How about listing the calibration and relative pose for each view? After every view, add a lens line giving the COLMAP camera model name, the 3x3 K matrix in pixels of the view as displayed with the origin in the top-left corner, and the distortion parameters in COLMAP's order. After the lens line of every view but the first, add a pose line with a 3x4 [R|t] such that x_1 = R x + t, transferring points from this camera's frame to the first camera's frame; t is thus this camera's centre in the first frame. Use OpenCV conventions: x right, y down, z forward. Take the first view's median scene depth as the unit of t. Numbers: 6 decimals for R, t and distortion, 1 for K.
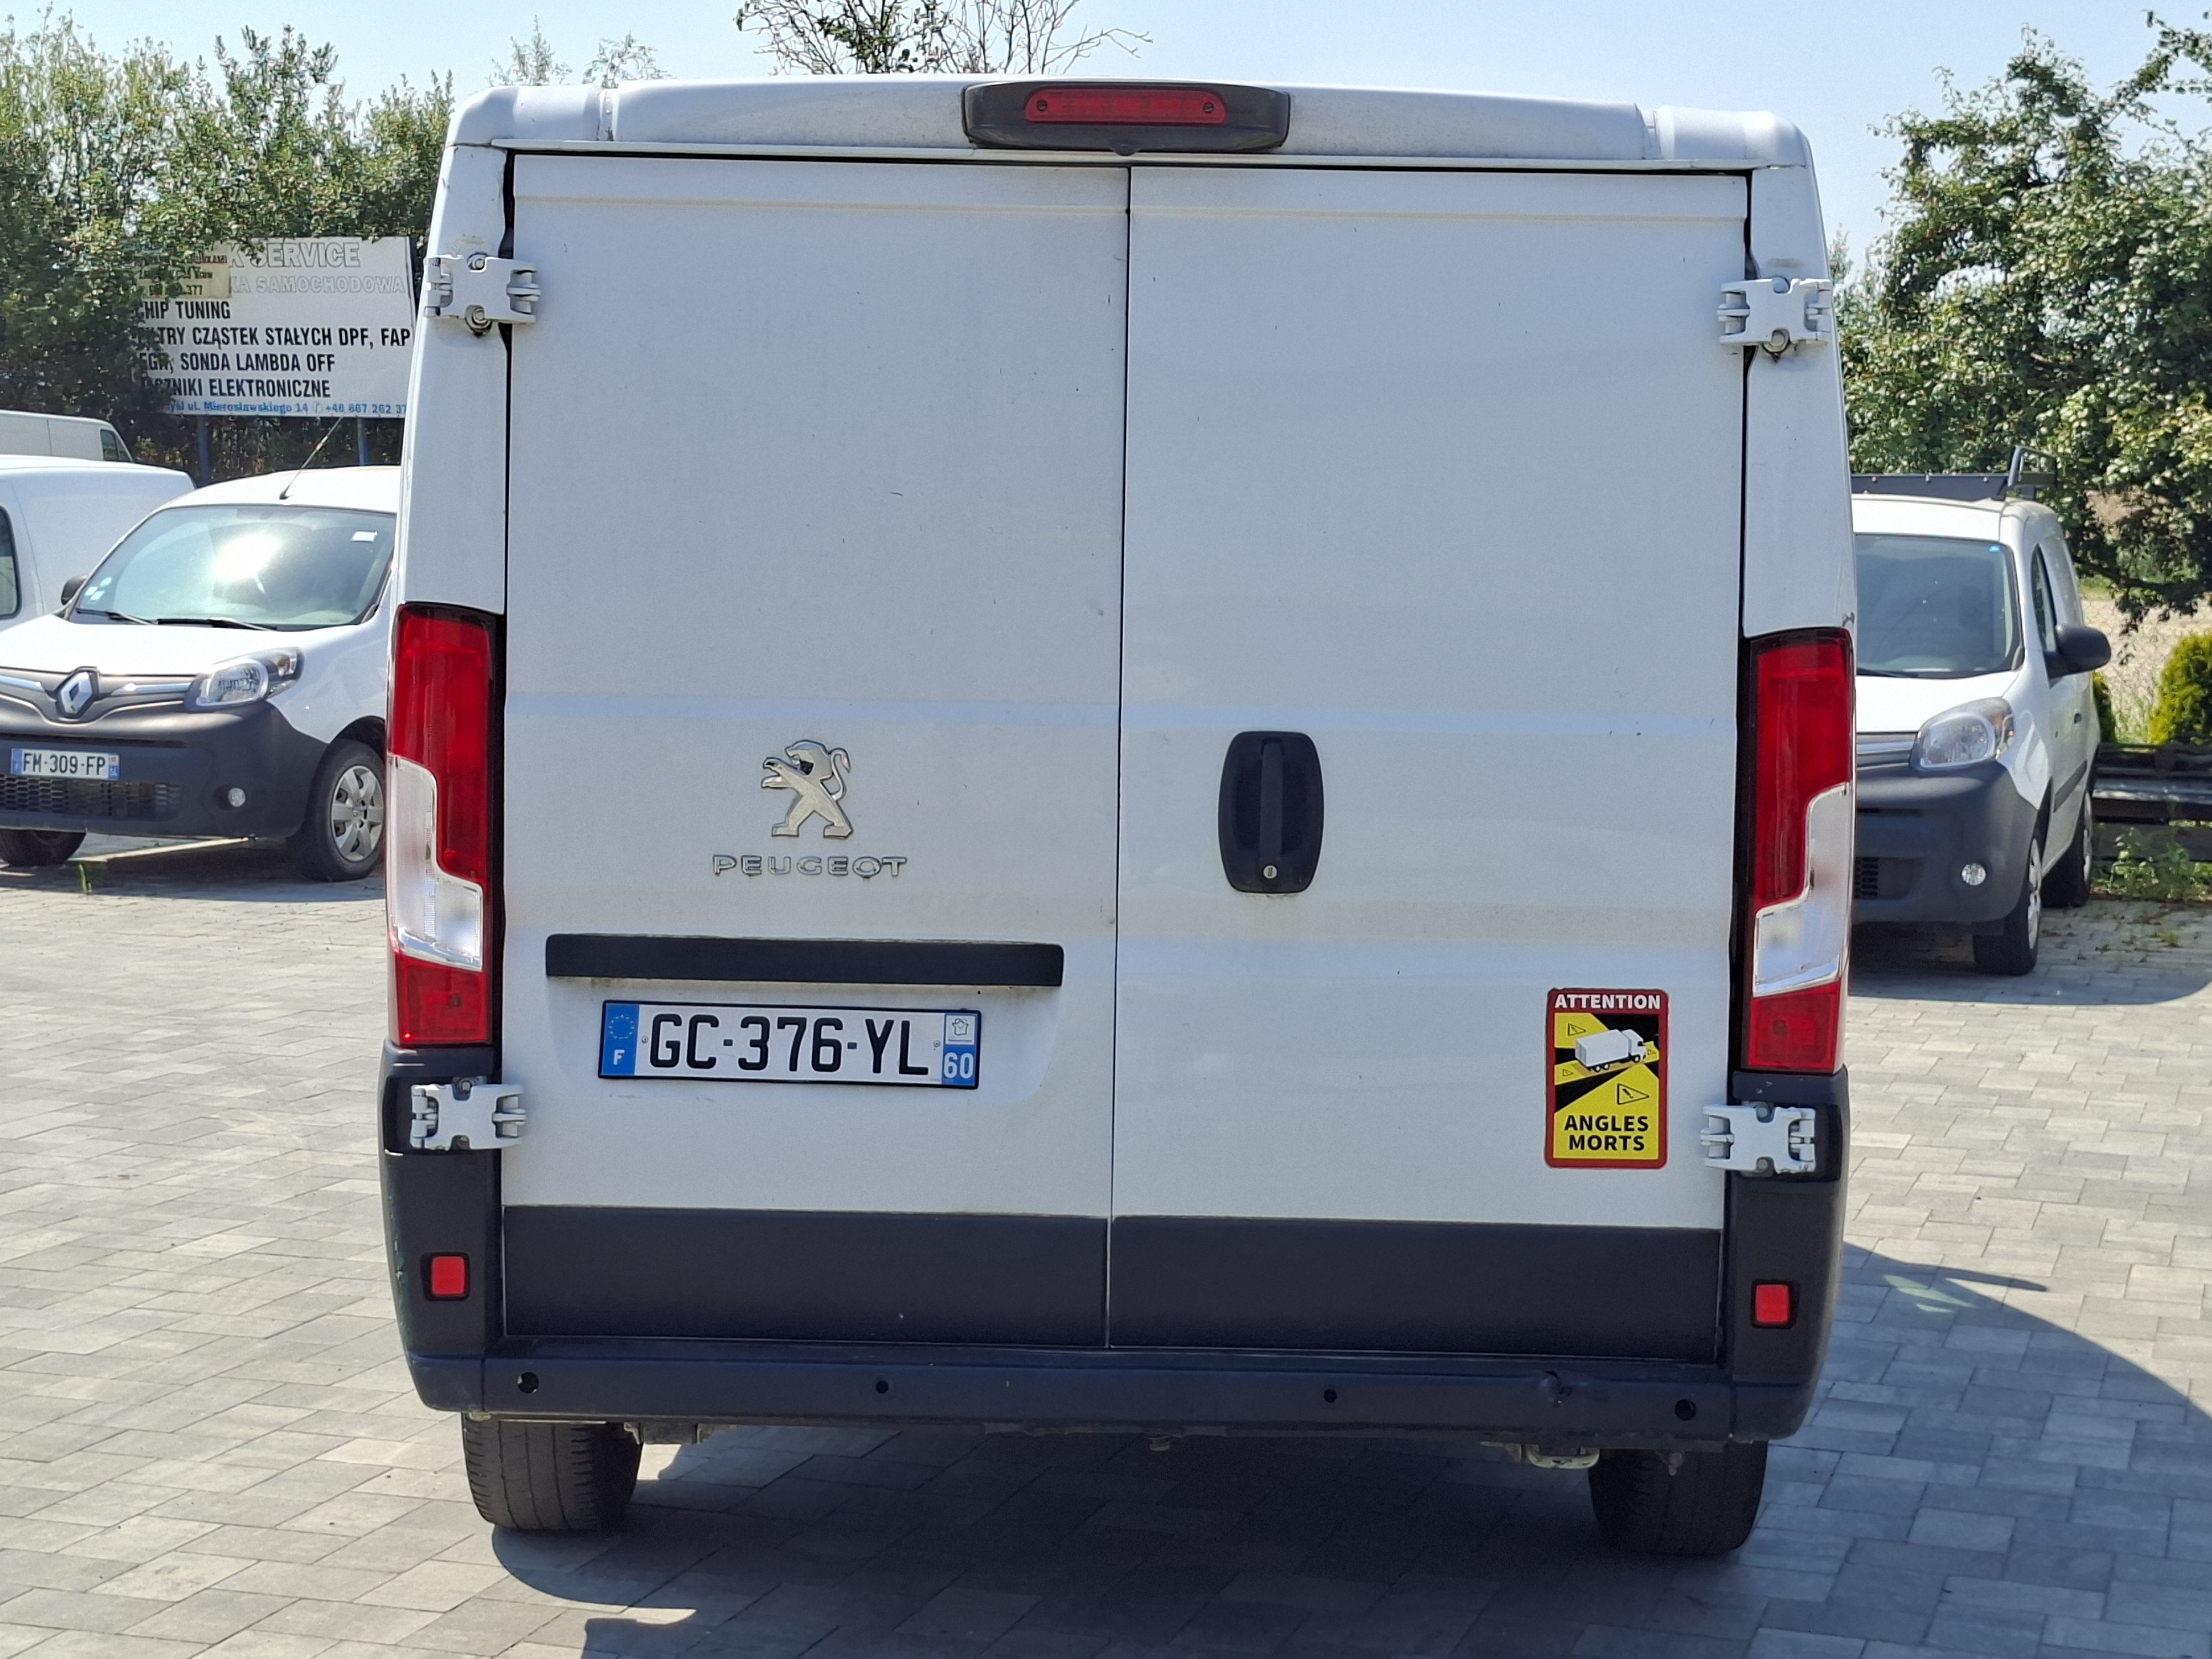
lens RADIAL K [[3725.5, 0, 1141.9], [0, 3725.5, 813.6], [0, 0, 1]] dist [0.154101, 0.000000]
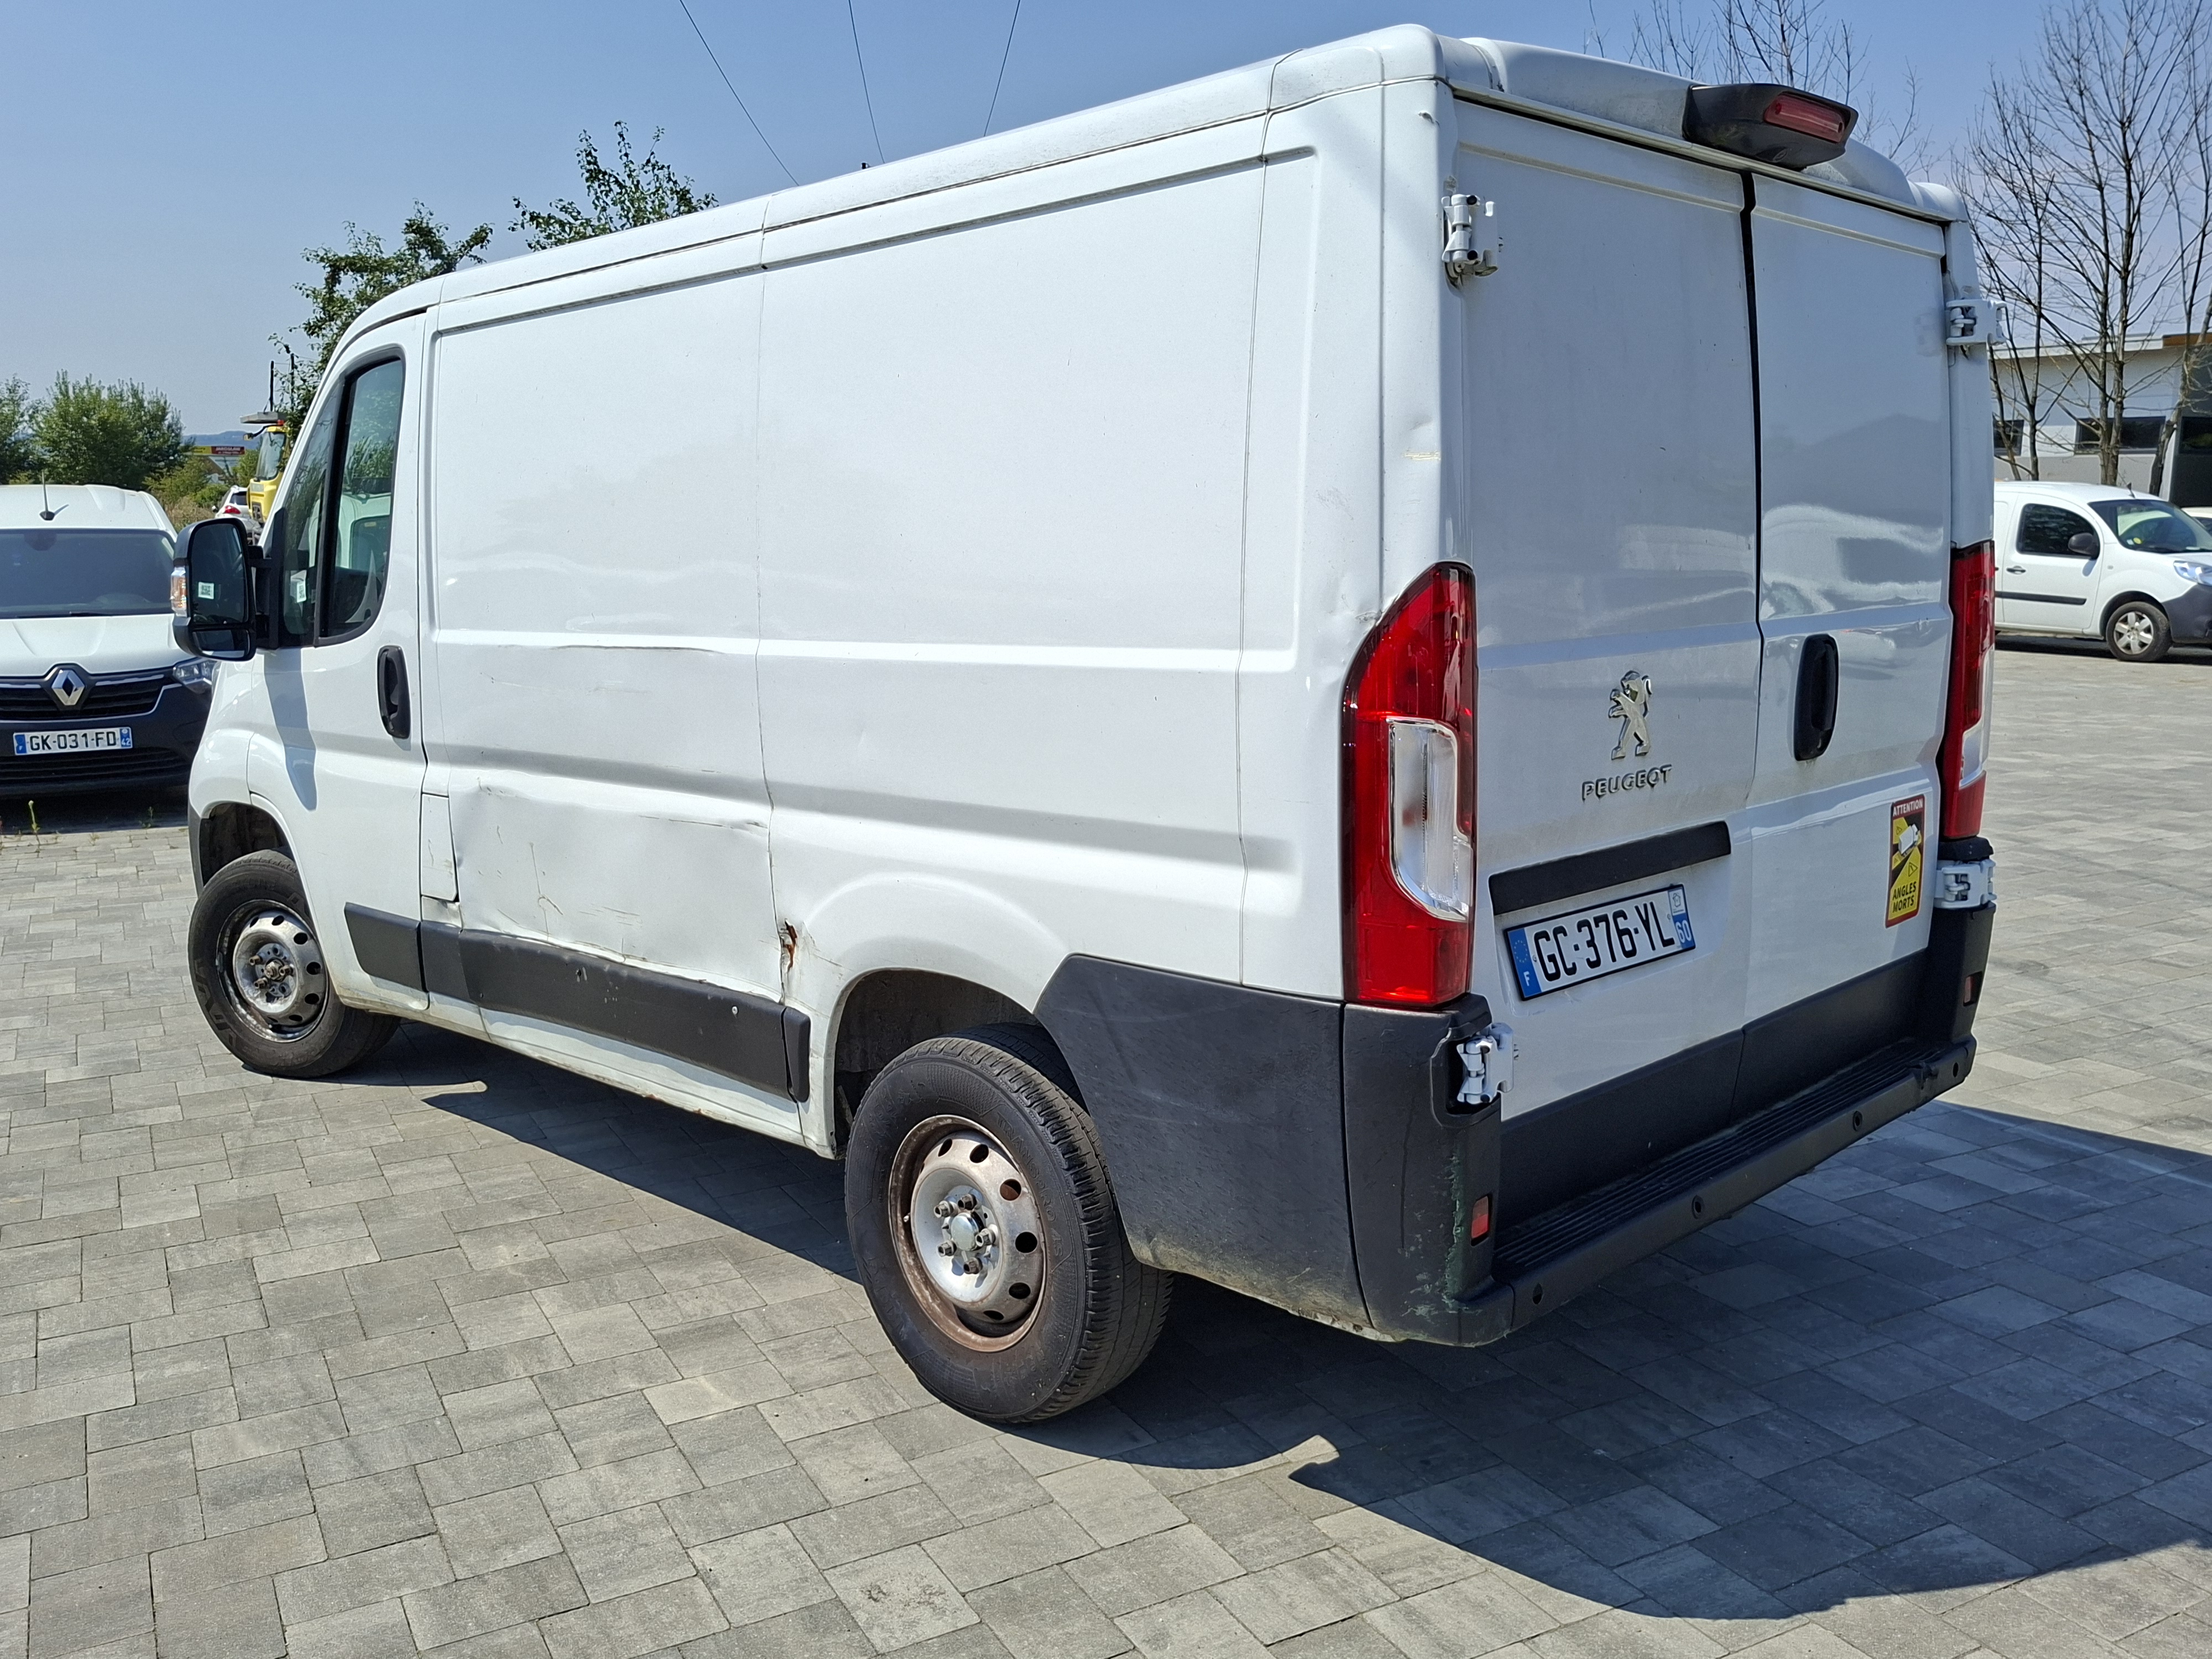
lens RADIAL K [[1850.5, 0, 1100.9], [0, 1850.5, 823.9], [0, 0, 1]] dist [0.121136, -0.190290]
pose [[0.694658, -0.138550, 0.705872, -0.601958], [0.075911, 0.989916, 0.119598, -0.053314], [-0.715324, -0.029496, 0.698170, 0.715444]]
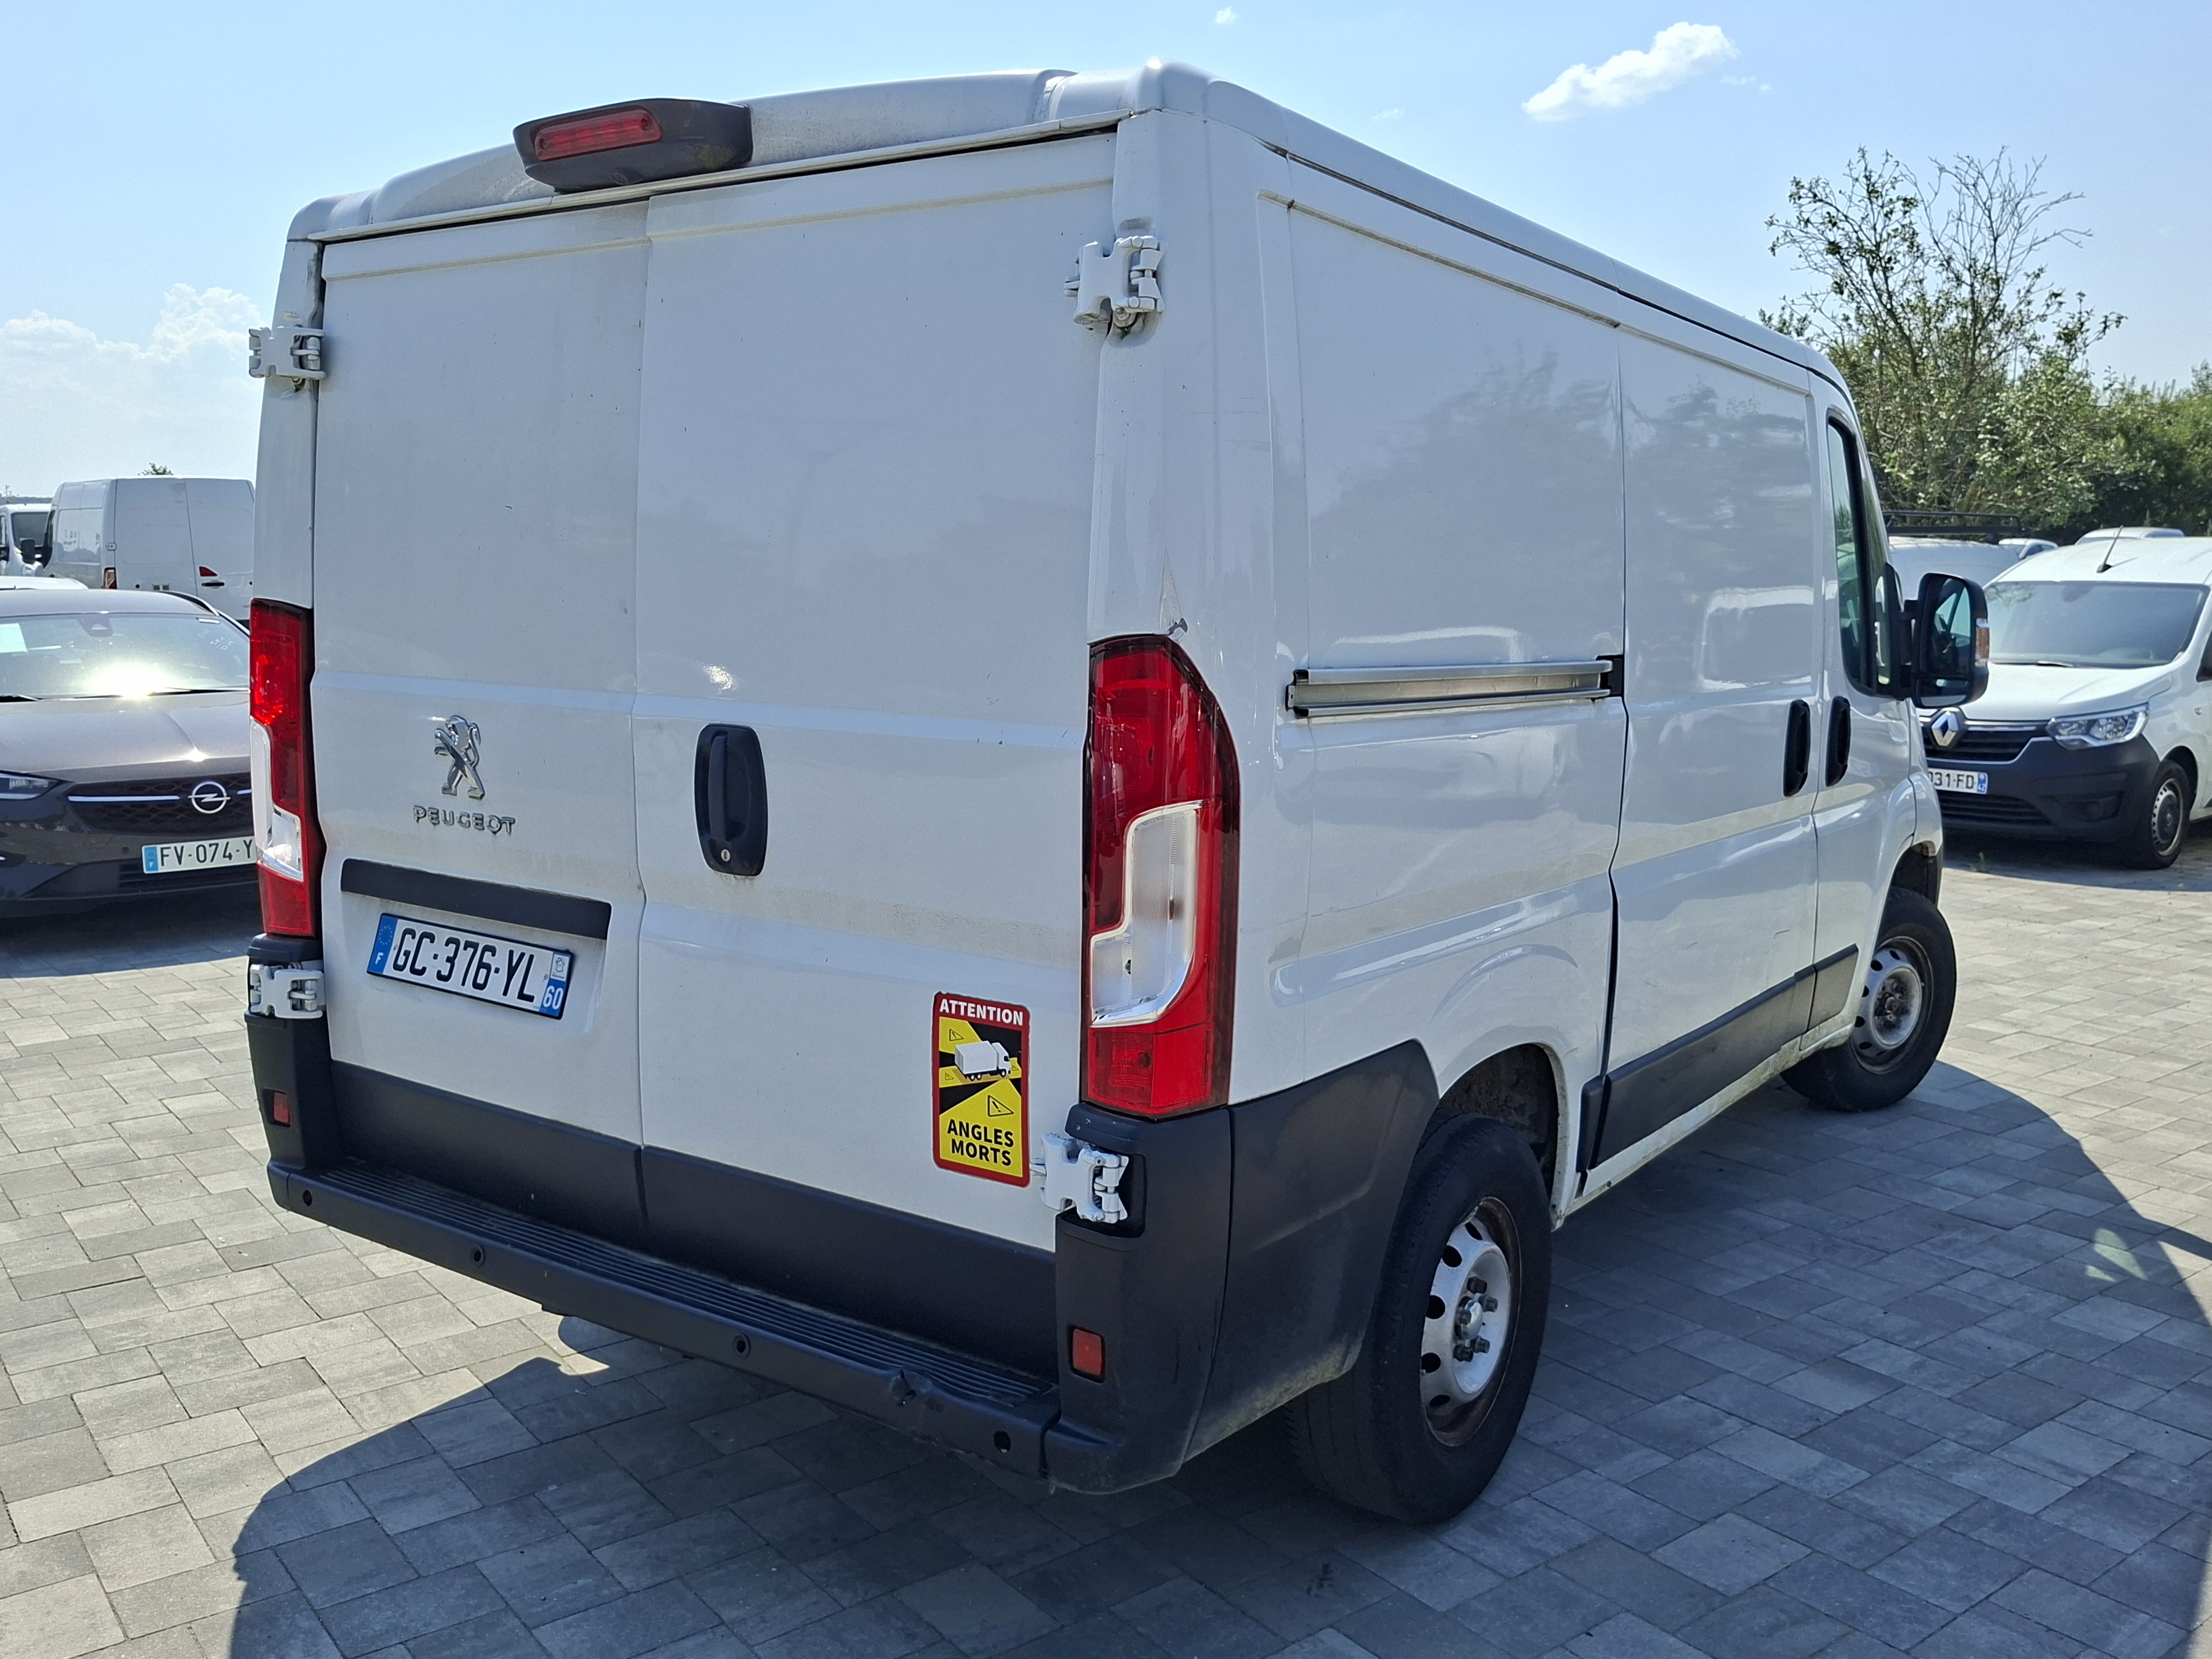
lens RADIAL K [[1850.5, 0, 1100.9], [0, 1850.5, 843.0], [0, 0, 1]] dist [0.121136, -0.190290]
pose [[0.822585, 0.074496, -0.563741, 0.422618], [-0.040034, 0.996508, 0.073269, -0.031176], [0.567230, -0.037701, 0.822696, 0.615808]]
